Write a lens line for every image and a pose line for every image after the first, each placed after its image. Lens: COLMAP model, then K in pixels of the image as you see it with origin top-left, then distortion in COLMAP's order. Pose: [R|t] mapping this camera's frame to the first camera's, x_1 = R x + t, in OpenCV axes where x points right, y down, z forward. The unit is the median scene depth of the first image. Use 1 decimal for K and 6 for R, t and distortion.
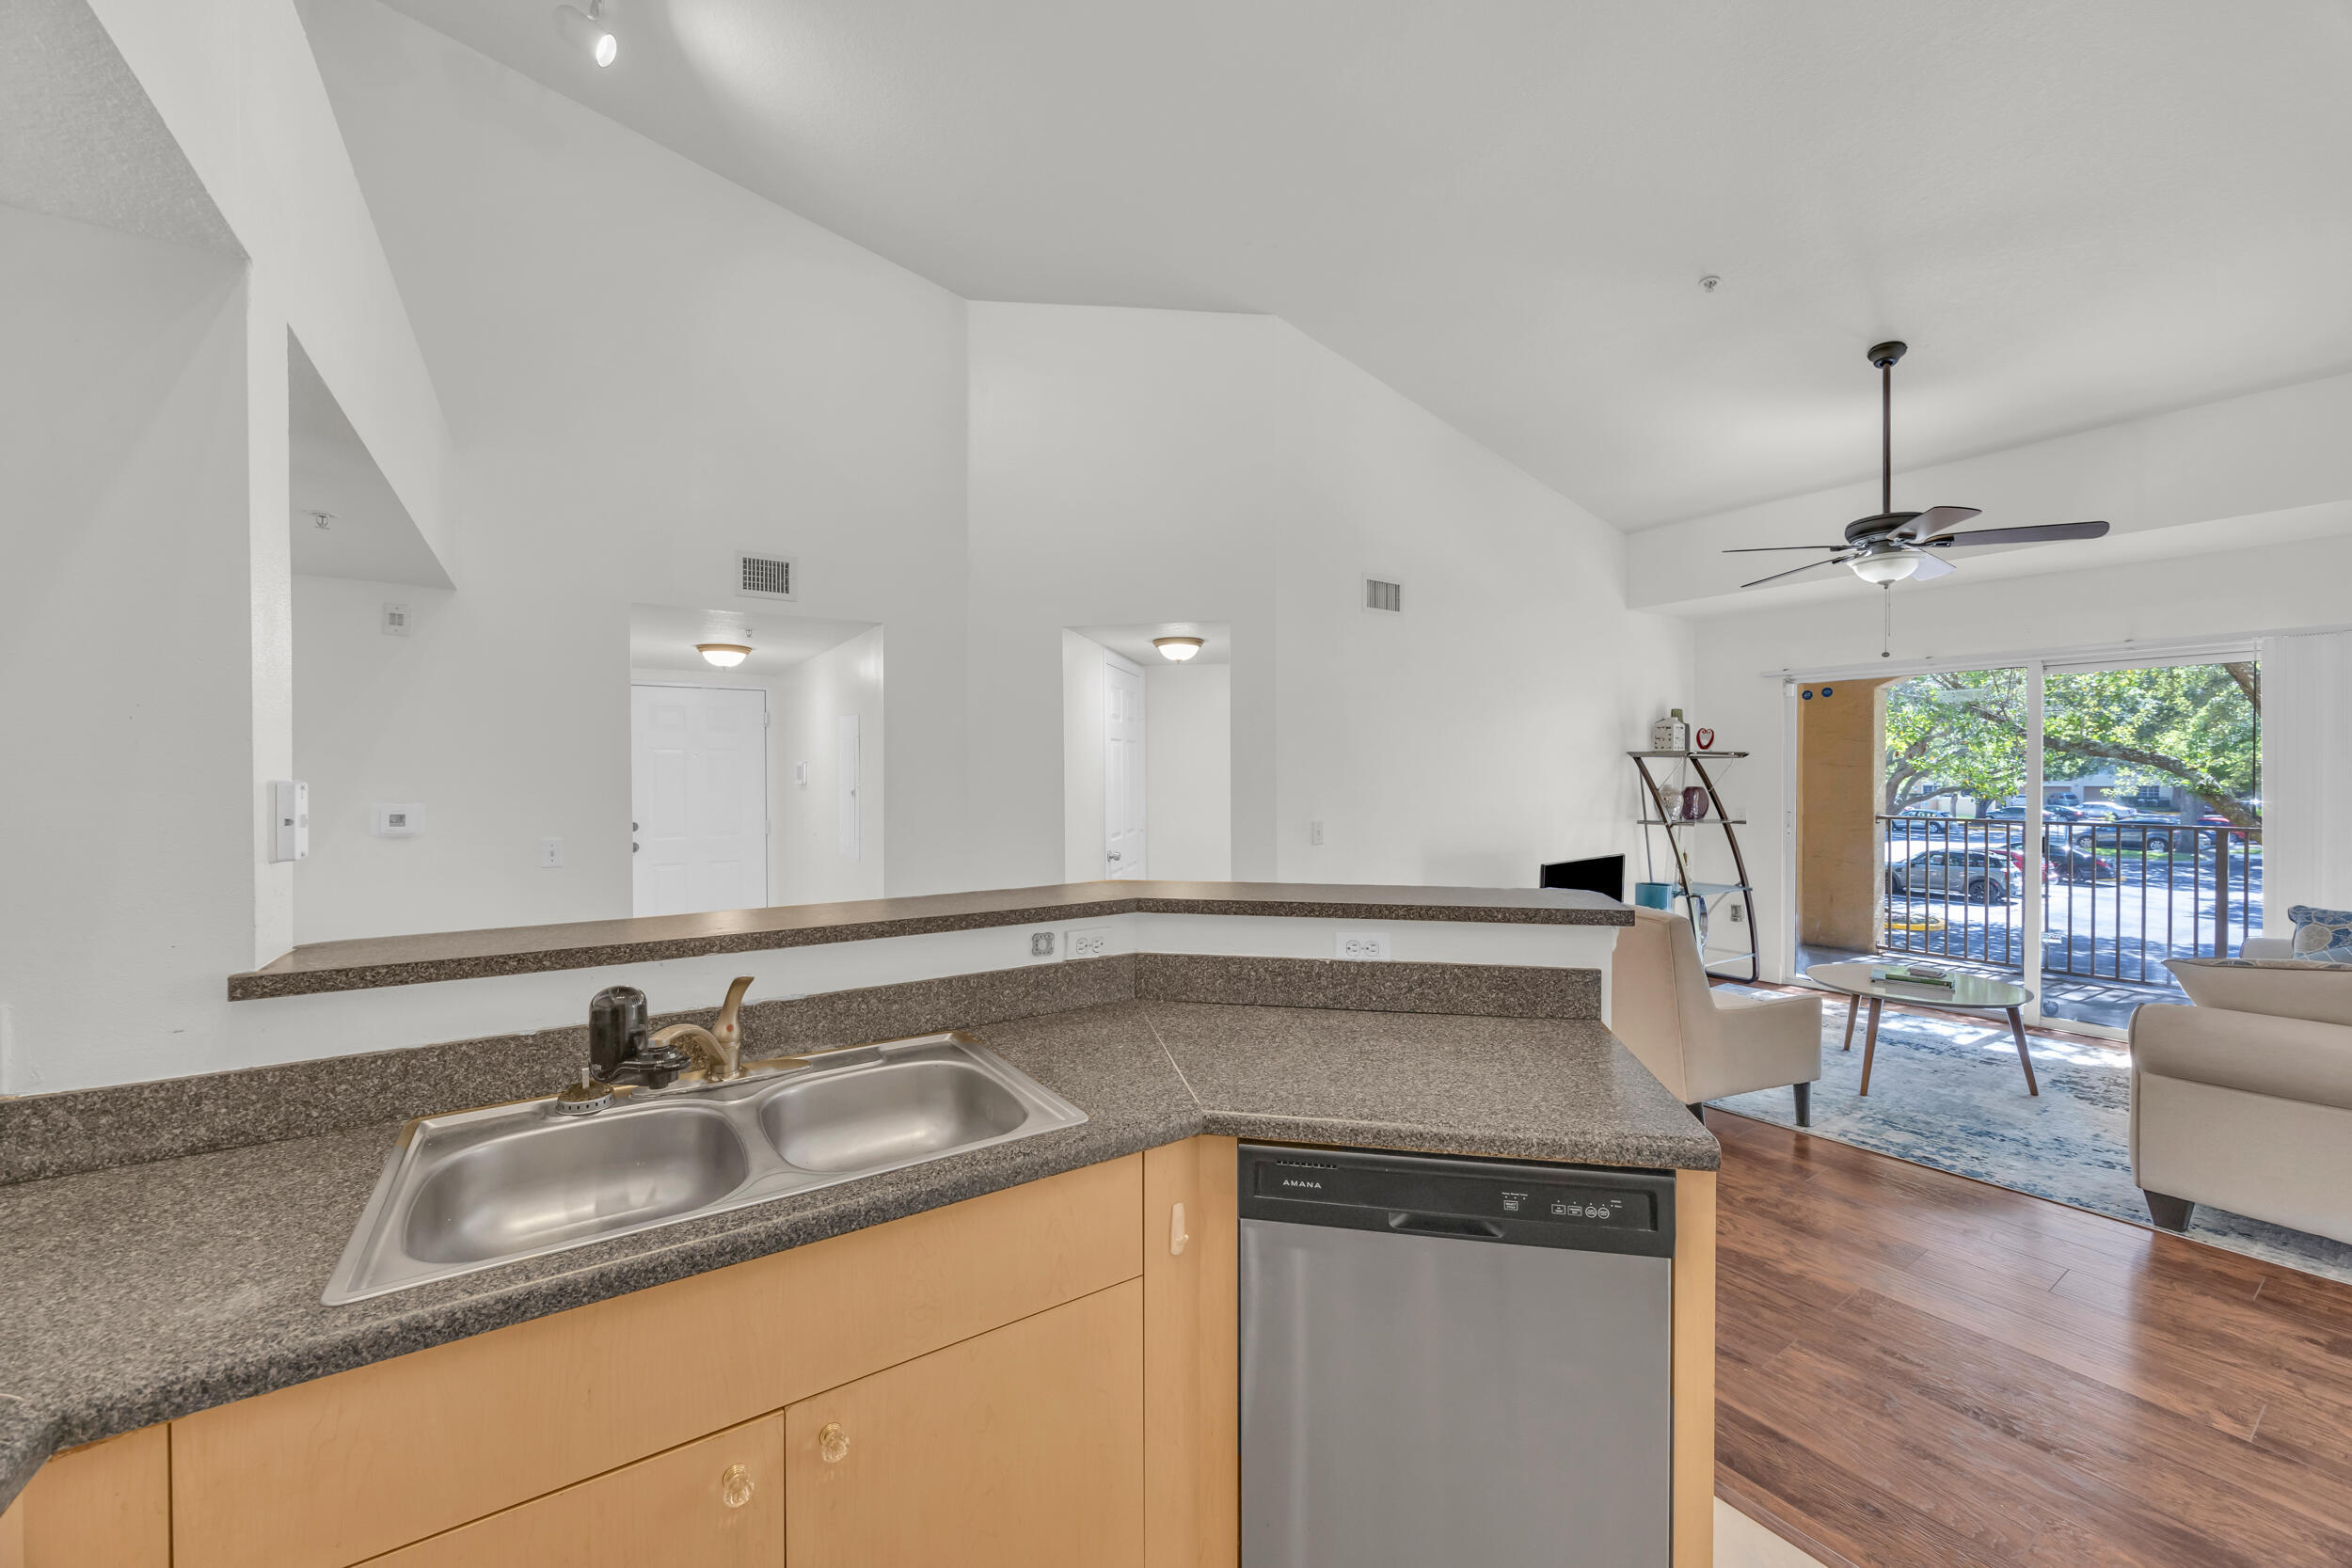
lens RADIAL K [[904.7, 0, 1173.8], [0, 904.7, 781.7], [0, 0, 1]] dist [-0.001933, -0.000099]
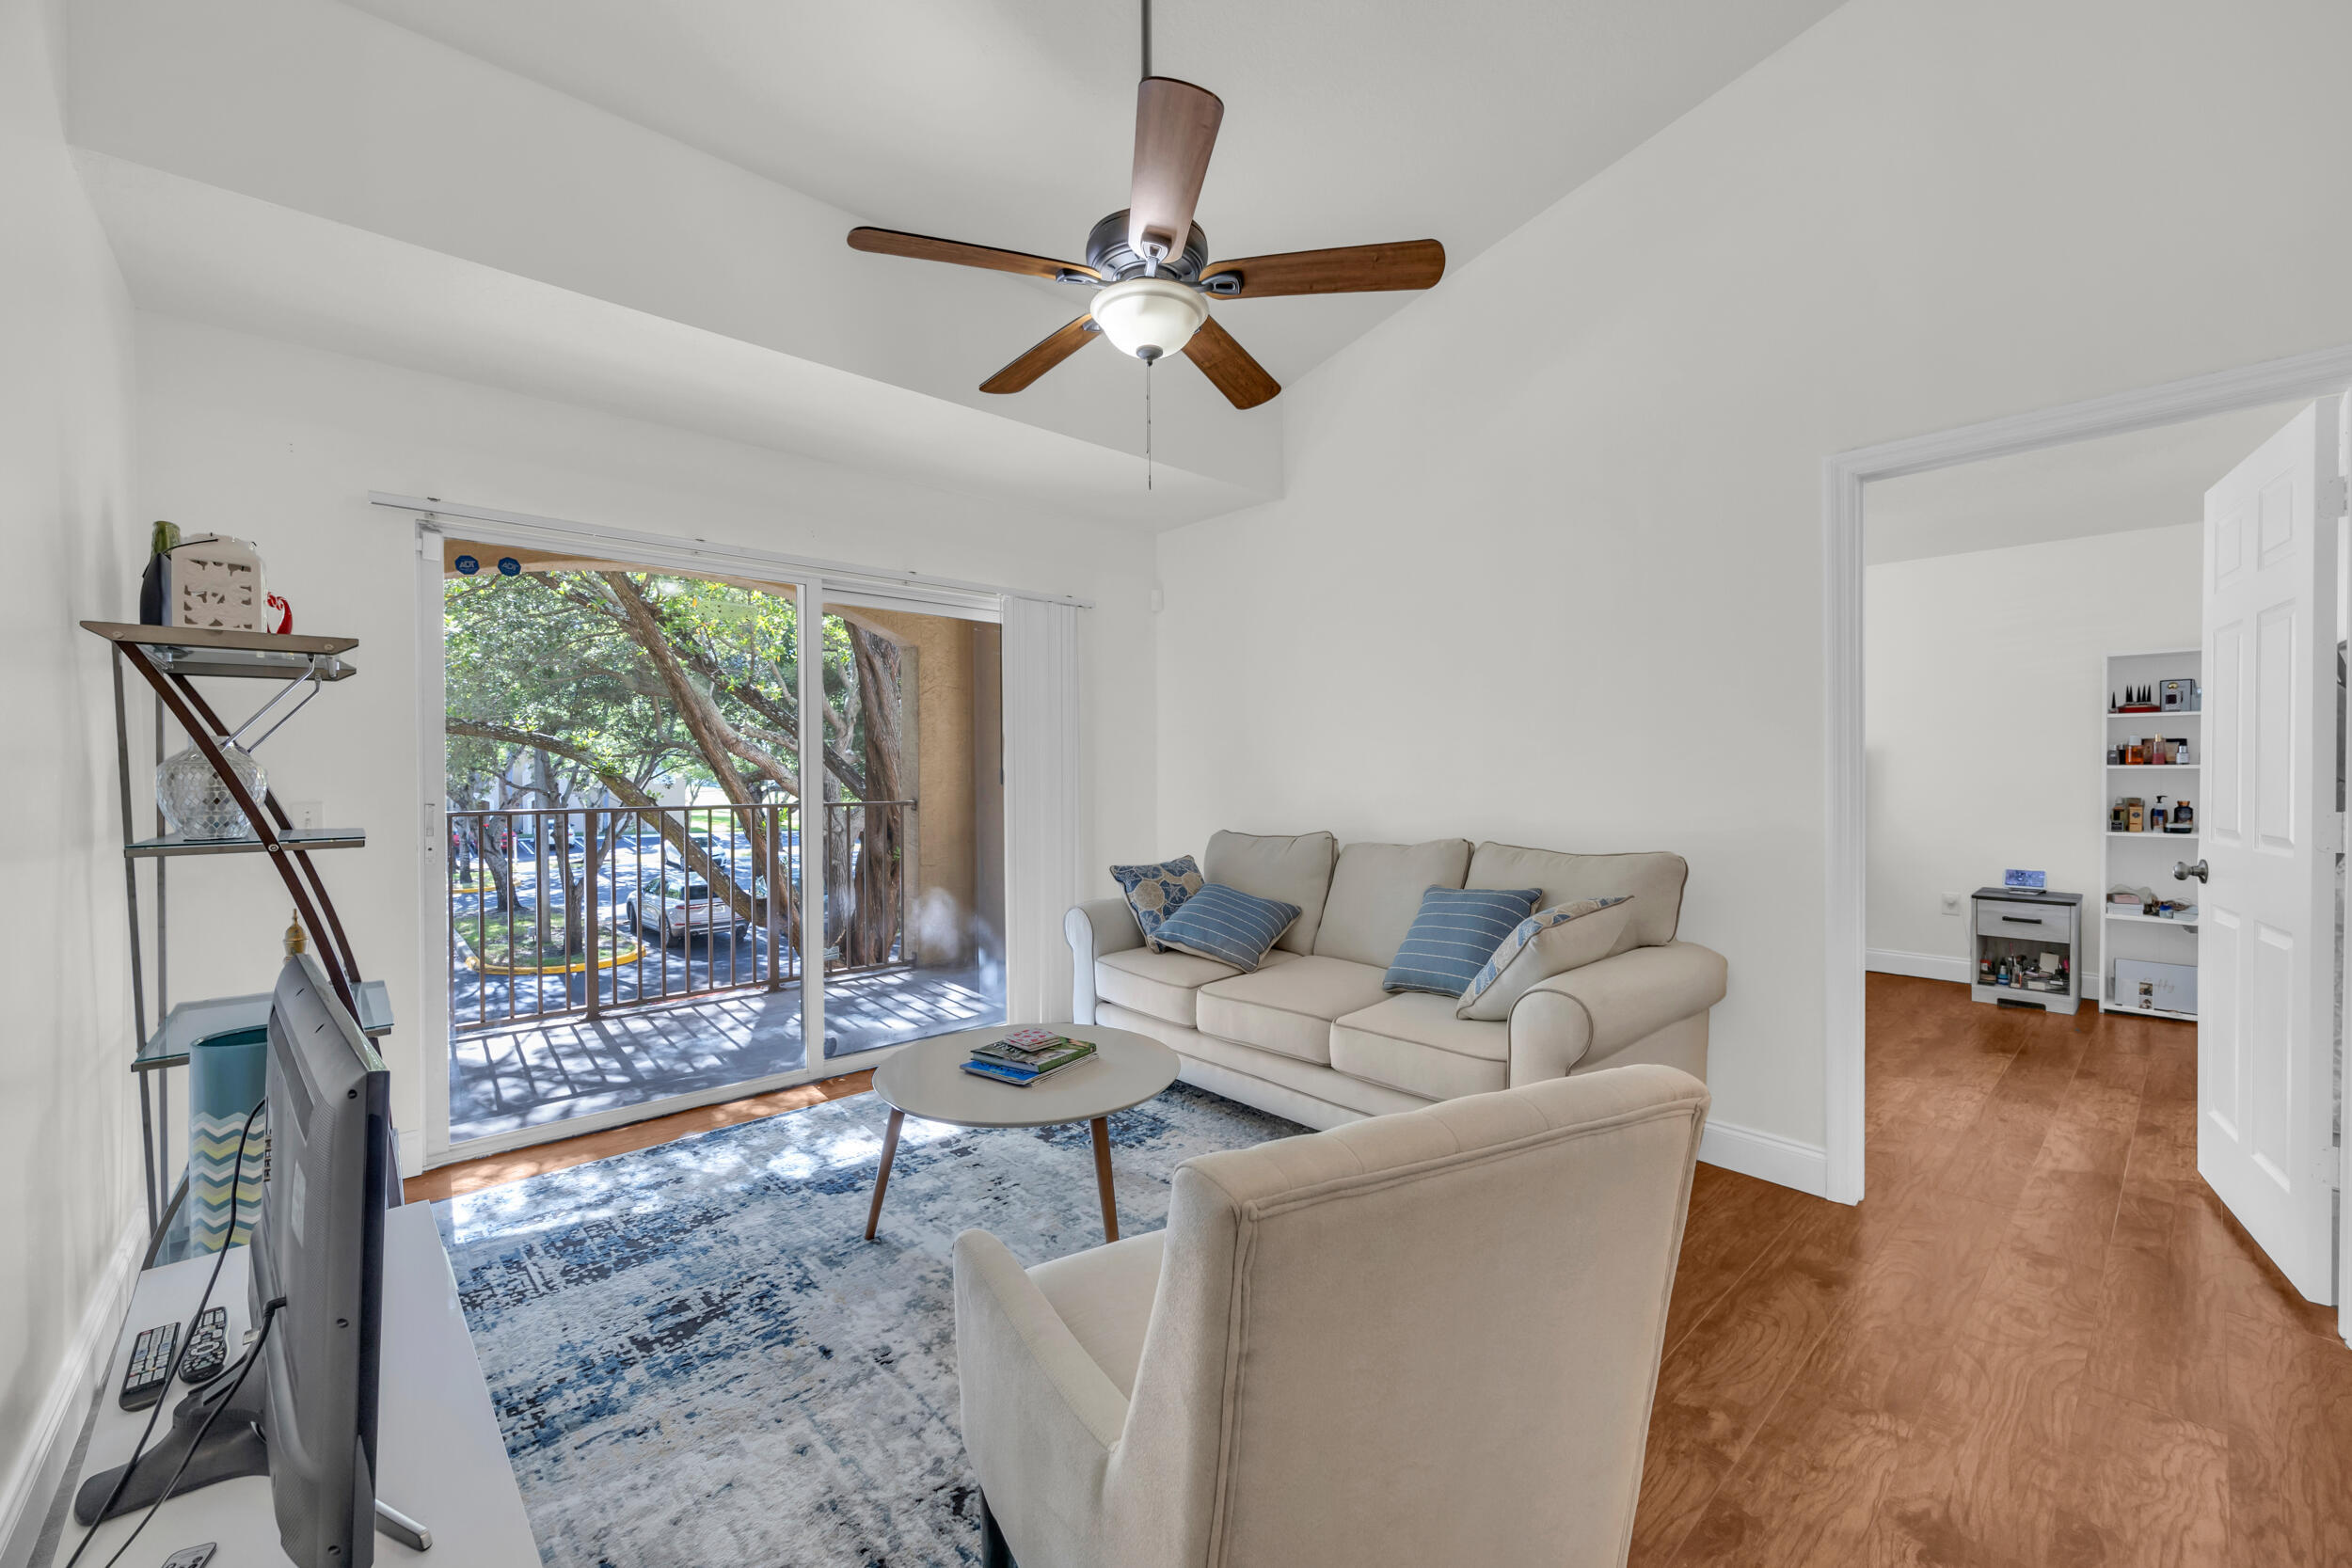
lens RADIAL K [[925.5, 0, 1172.2], [0, 925.5, 784.8], [0, 0, 1]] dist [0.002355, -0.000059]
pose [[-0.143447, -0.011228, 0.989594, 0.150022], [0.015183, 0.999793, 0.013545, 0.023361], [-0.989542, 0.016968, -0.143247, 0.706599]]
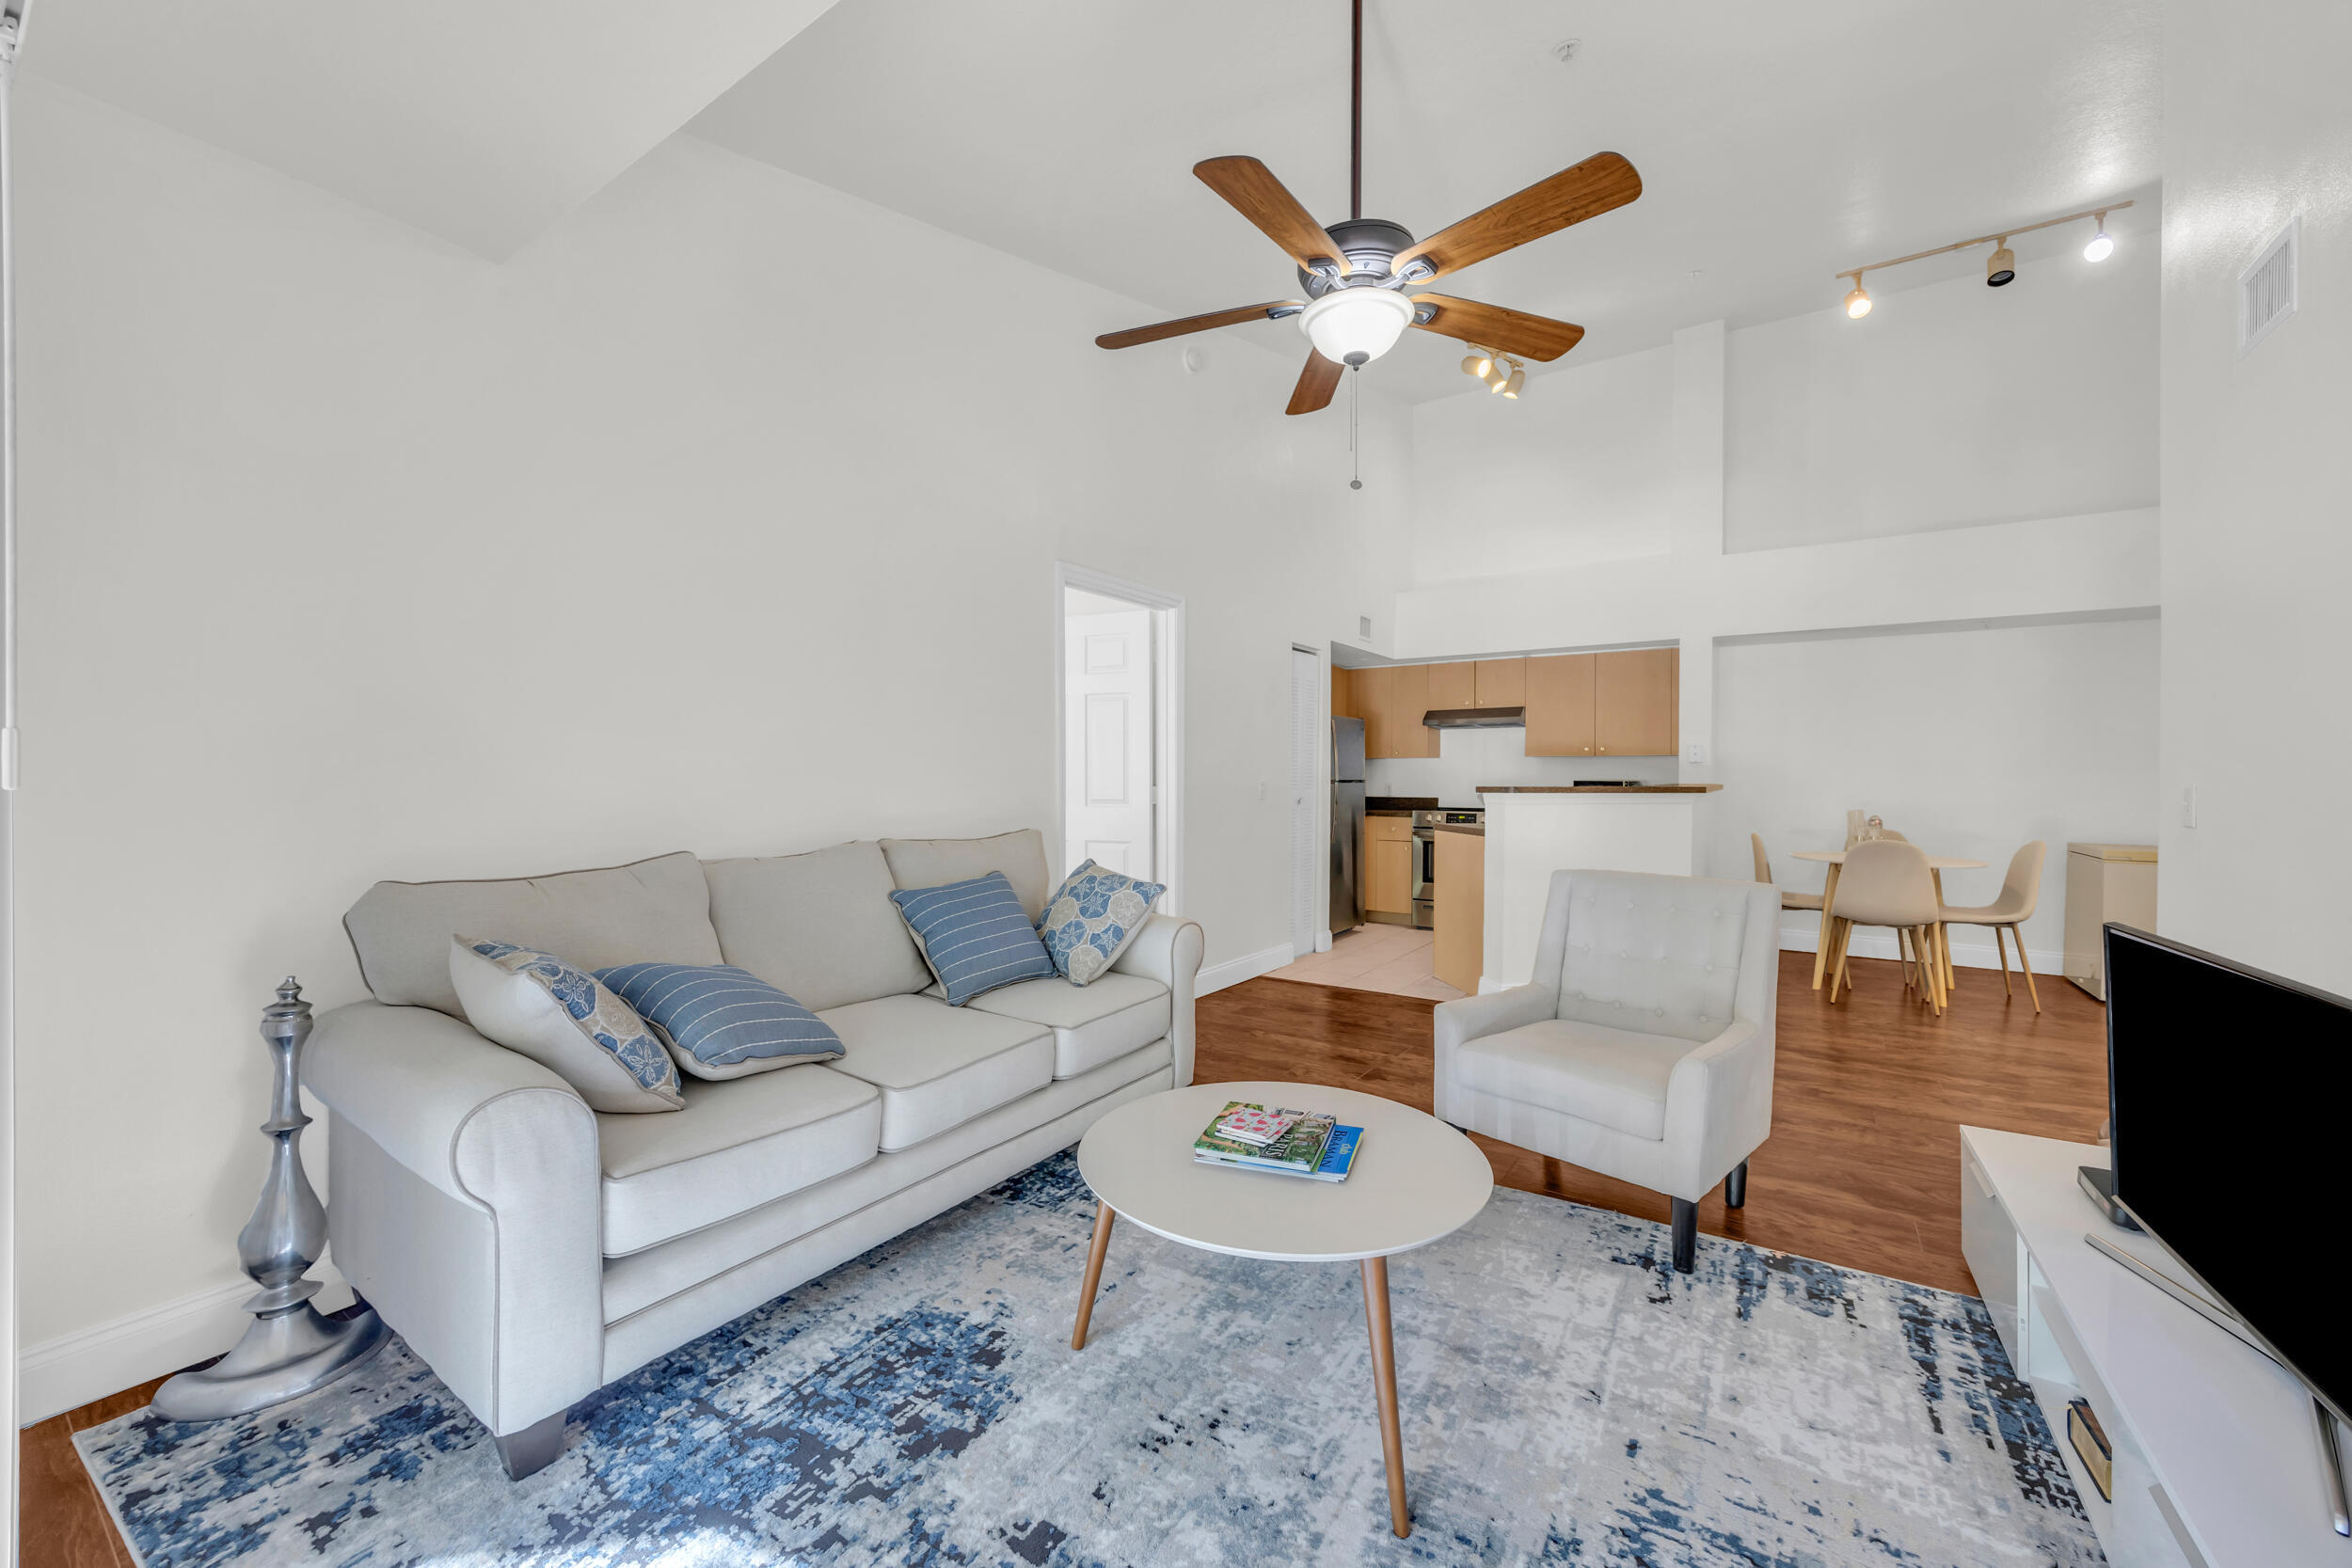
lens RADIAL K [[904.7, 0, 1173.2], [0, 904.7, 783.6], [0, 0, 1]] dist [-0.001933, -0.000099]
pose [[-0.927213, 0.002906, -0.374523, 0.734061], [-0.005389, 0.999763, 0.021099, 0.025289], [0.374496, 0.021582, -0.926977, 0.986022]]
